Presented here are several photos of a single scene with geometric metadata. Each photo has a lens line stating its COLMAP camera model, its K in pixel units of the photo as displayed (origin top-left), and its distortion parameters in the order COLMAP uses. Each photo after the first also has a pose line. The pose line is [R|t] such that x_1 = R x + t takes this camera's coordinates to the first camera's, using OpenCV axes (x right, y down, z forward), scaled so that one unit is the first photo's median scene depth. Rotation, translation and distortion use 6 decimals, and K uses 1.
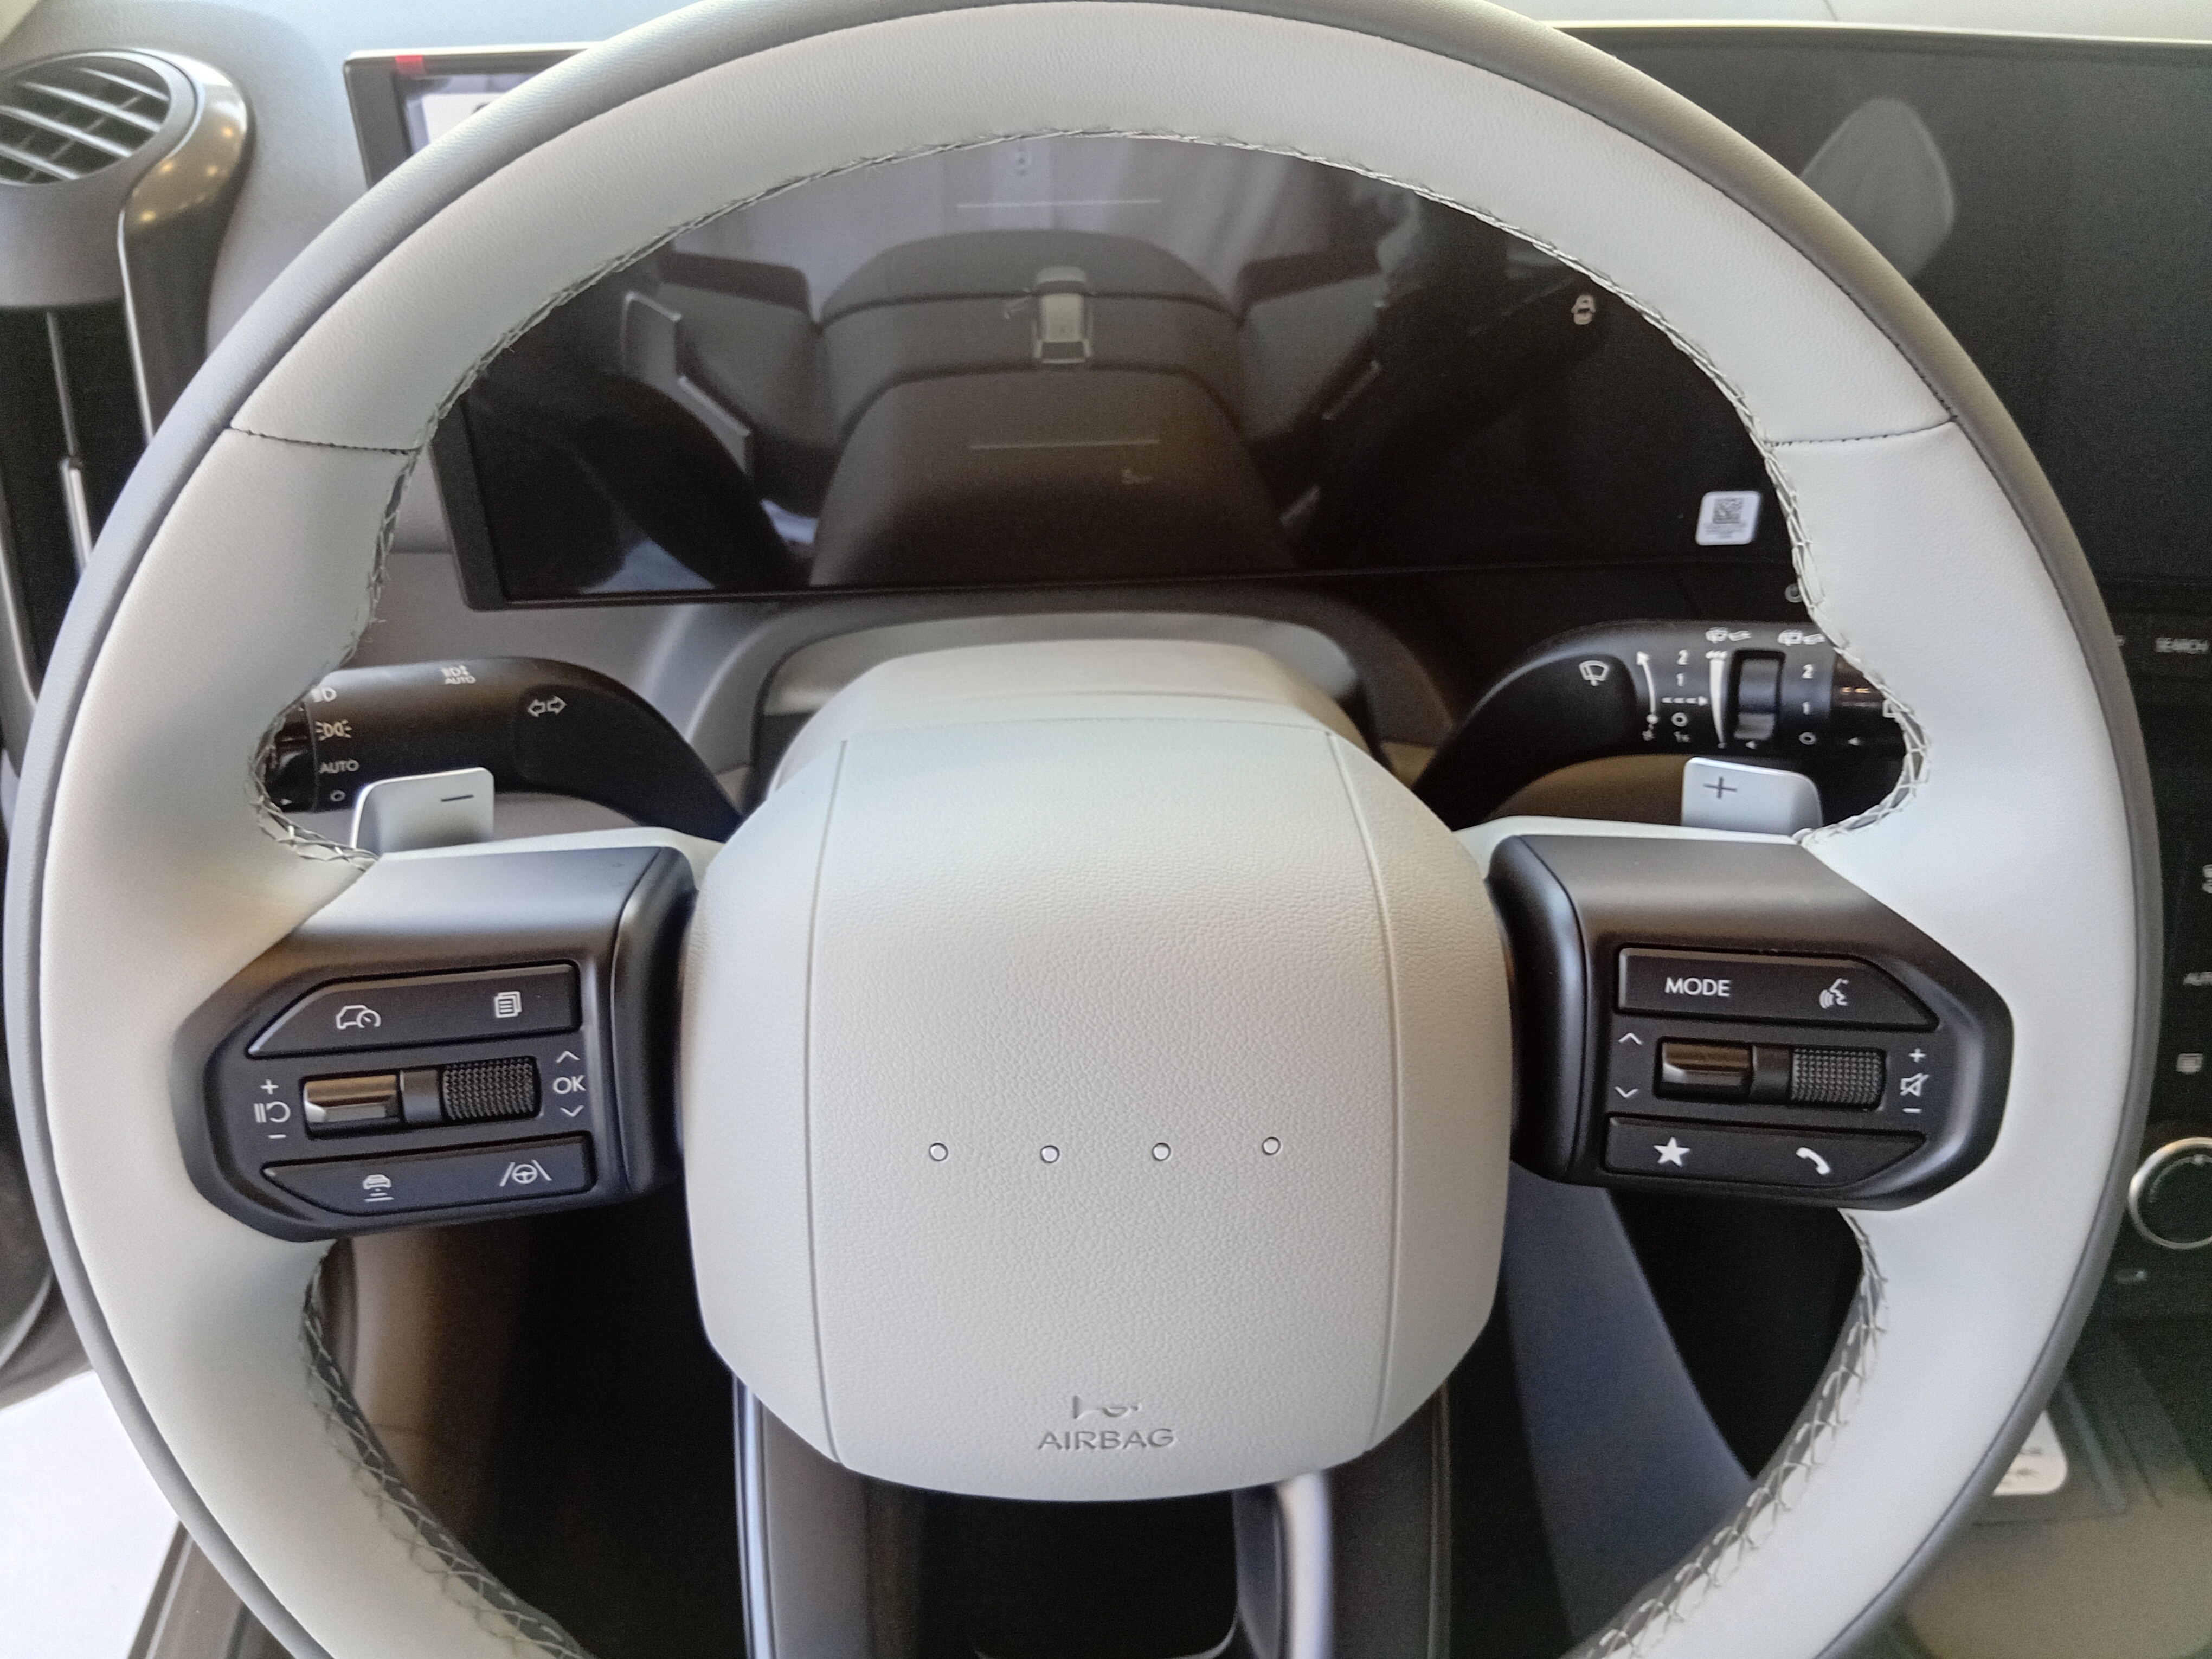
lens RADIAL K [[1855.1, 0, 1096.7], [0, 1855.1, 838.9], [0, 0, 1]] dist [-0.008404, -0.022515]
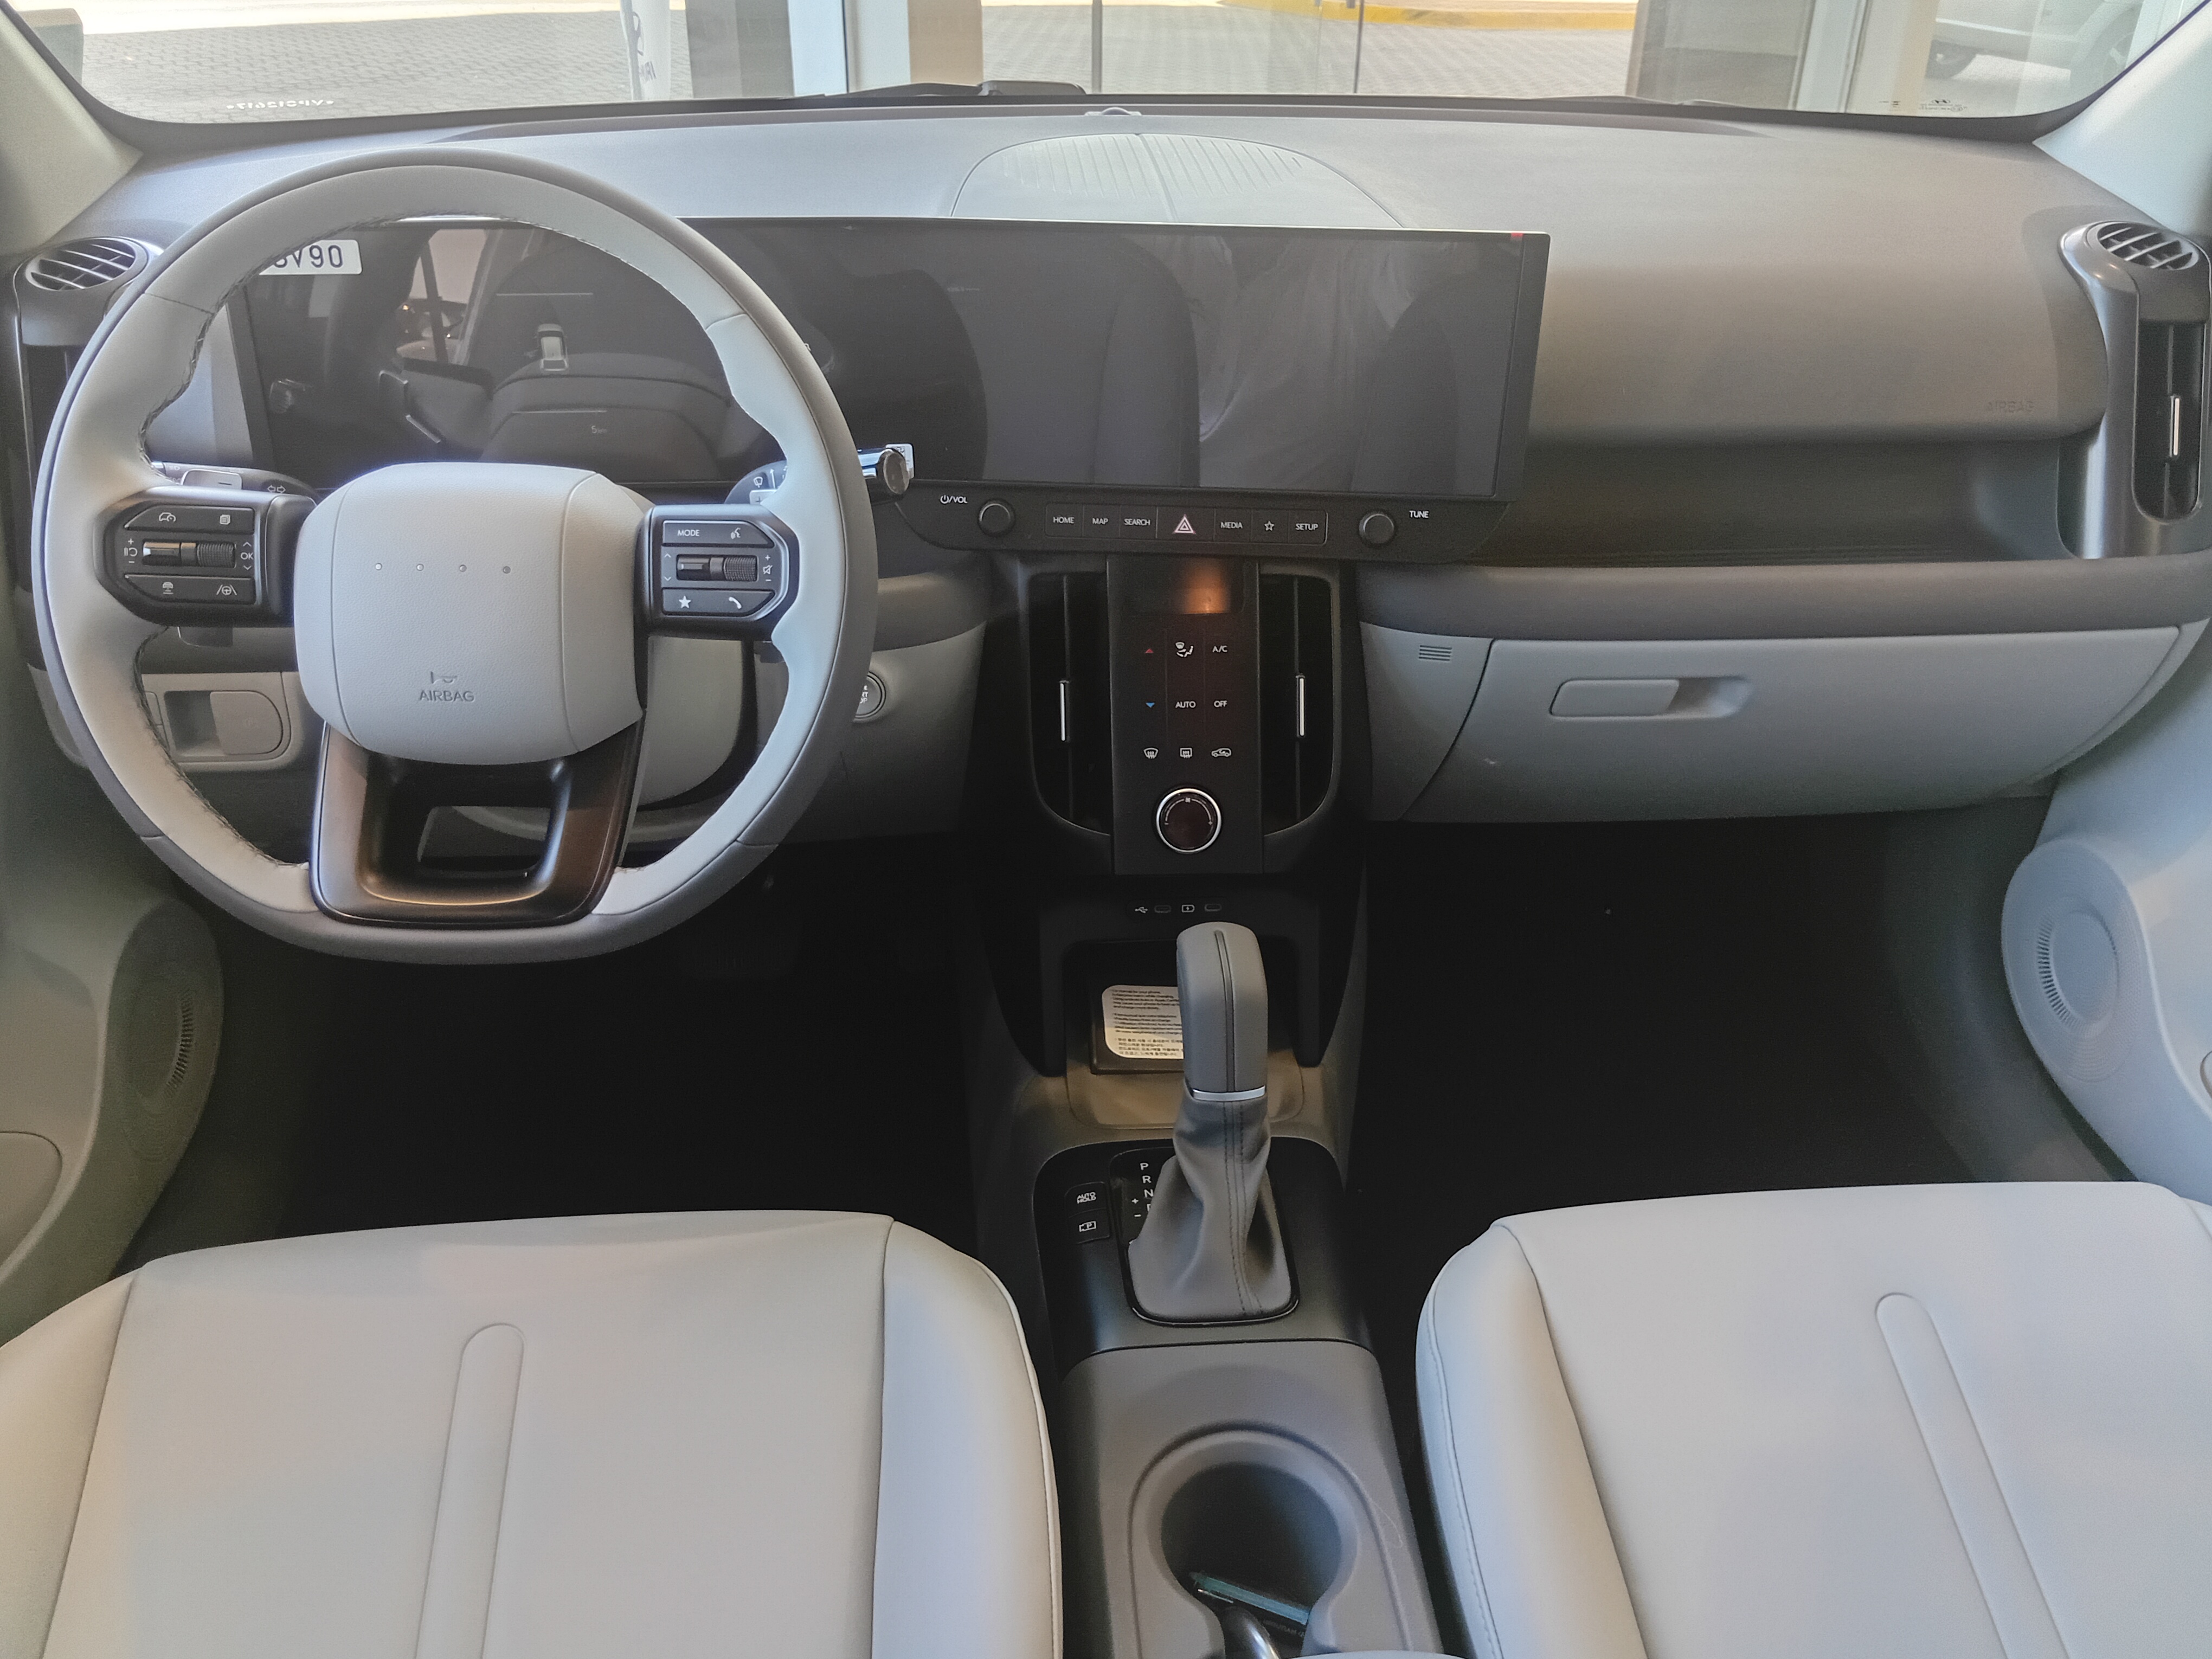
lens RADIAL K [[1855.1, 0, 1122.5], [0, 1855.1, 812.9], [0, 0, 1]] dist [-0.008404, -0.022515]
pose [[0.999426, 0.000443, 0.033862, 0.832127], [0.005556, 0.984216, -0.176883, 0.916310], [-0.033406, 0.176970, 0.983649, -1.493766]]
